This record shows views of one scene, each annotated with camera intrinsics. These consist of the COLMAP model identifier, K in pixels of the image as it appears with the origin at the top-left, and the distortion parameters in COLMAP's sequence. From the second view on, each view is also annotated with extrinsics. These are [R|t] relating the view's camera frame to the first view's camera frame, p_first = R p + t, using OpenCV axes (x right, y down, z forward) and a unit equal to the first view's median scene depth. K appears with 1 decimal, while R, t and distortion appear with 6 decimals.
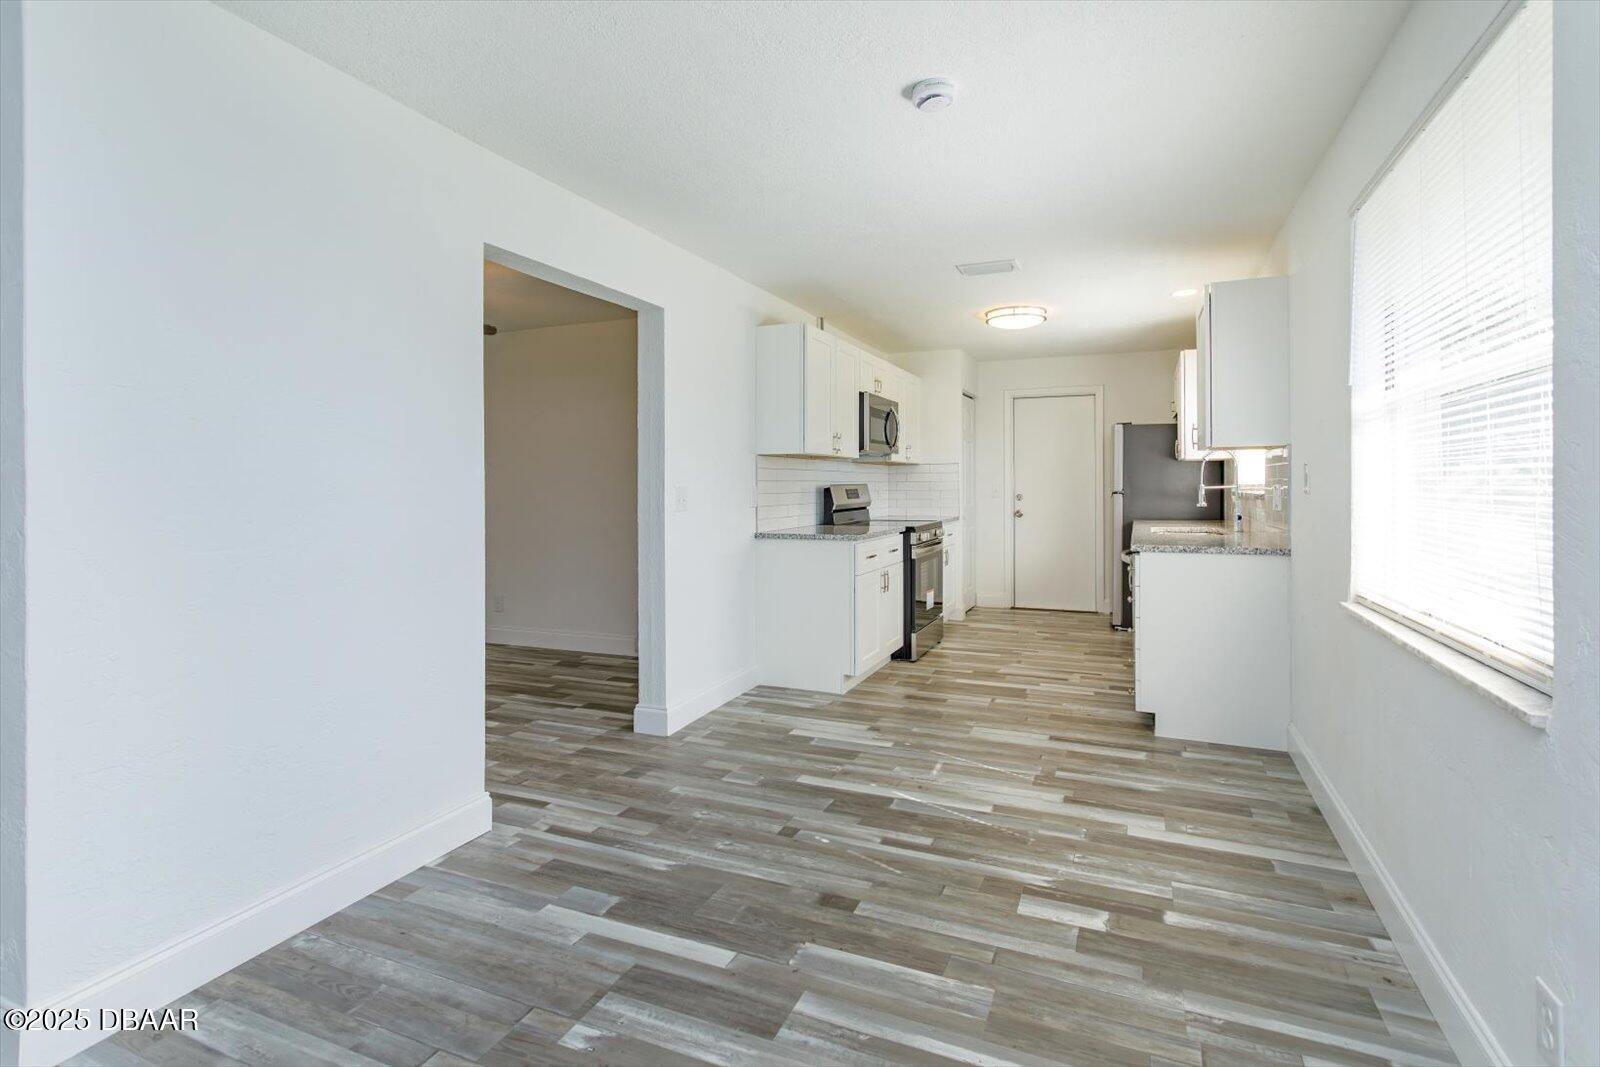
lens RADIAL K [[769.3, 0, 806.9], [0, 769.3, 484.9], [0, 0, 1]] dist [0.006892, 0.001544]
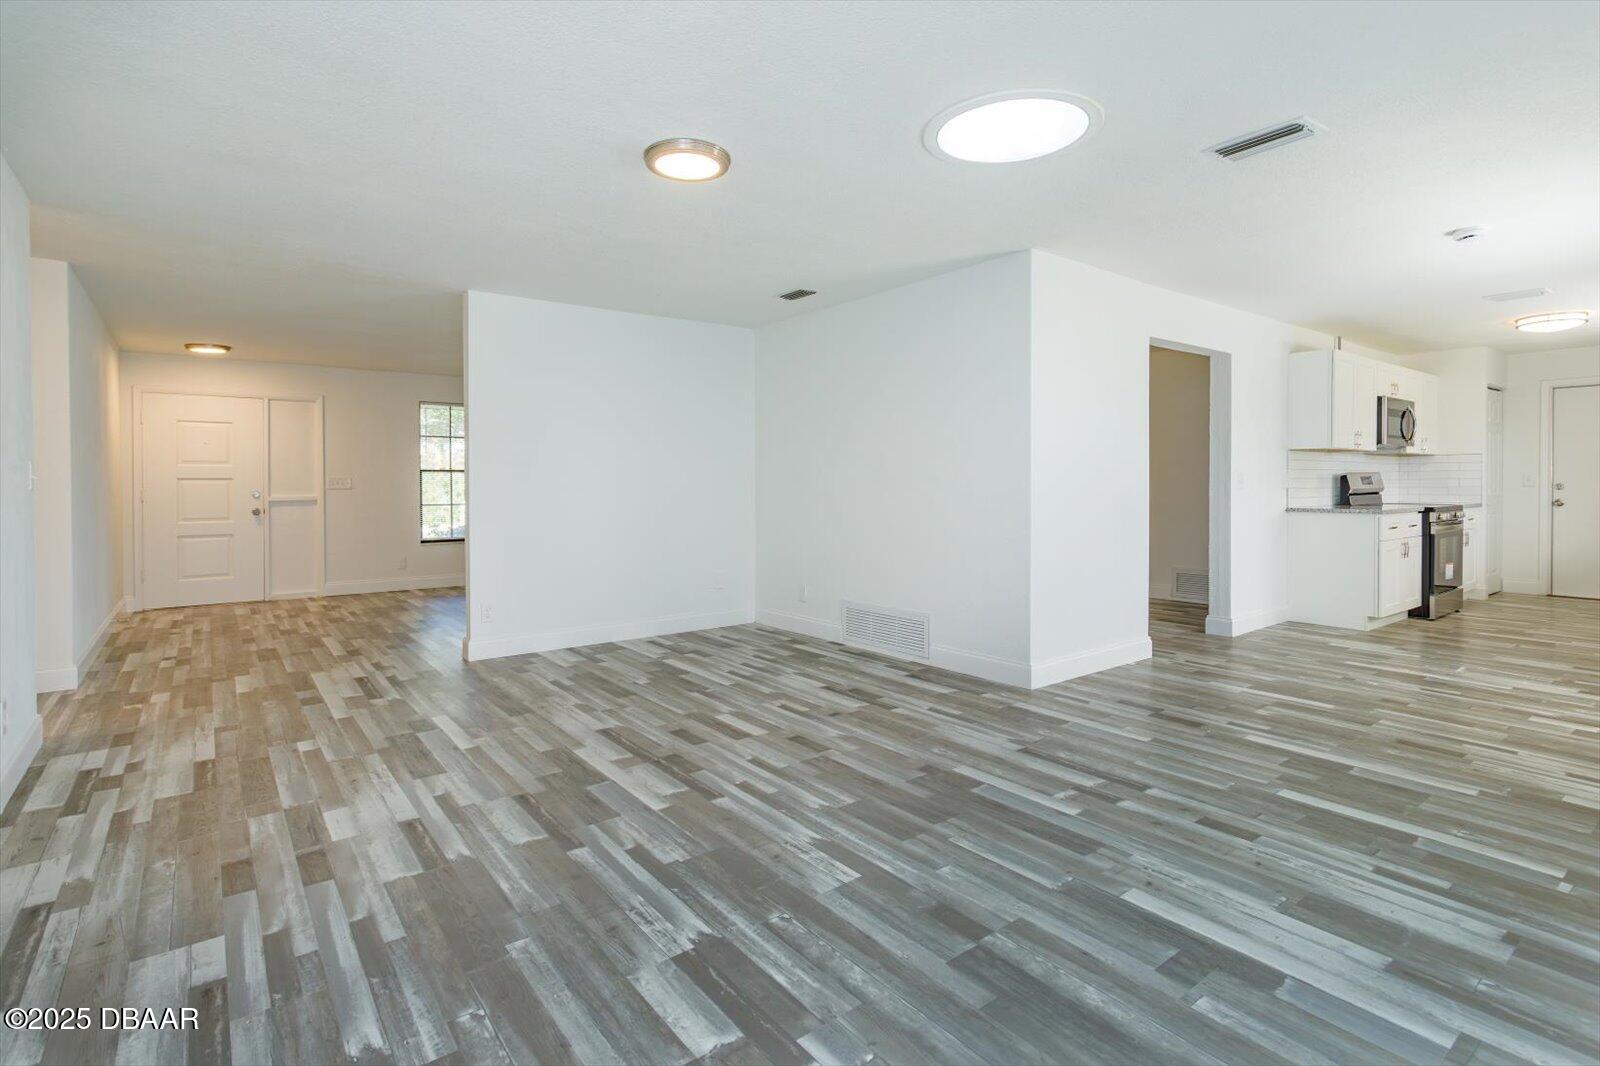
lens RADIAL K [[781.0, 0, 809.5], [0, 781.0, 489.7], [0, 0, 1]] dist [0.004659, 0.001084]
pose [[0.872612, 0.007662, -0.488355, -0.108131], [-0.002318, 0.999931, 0.011547, 0.014577], [0.488409, -0.008944, 0.872569, -0.515433]]
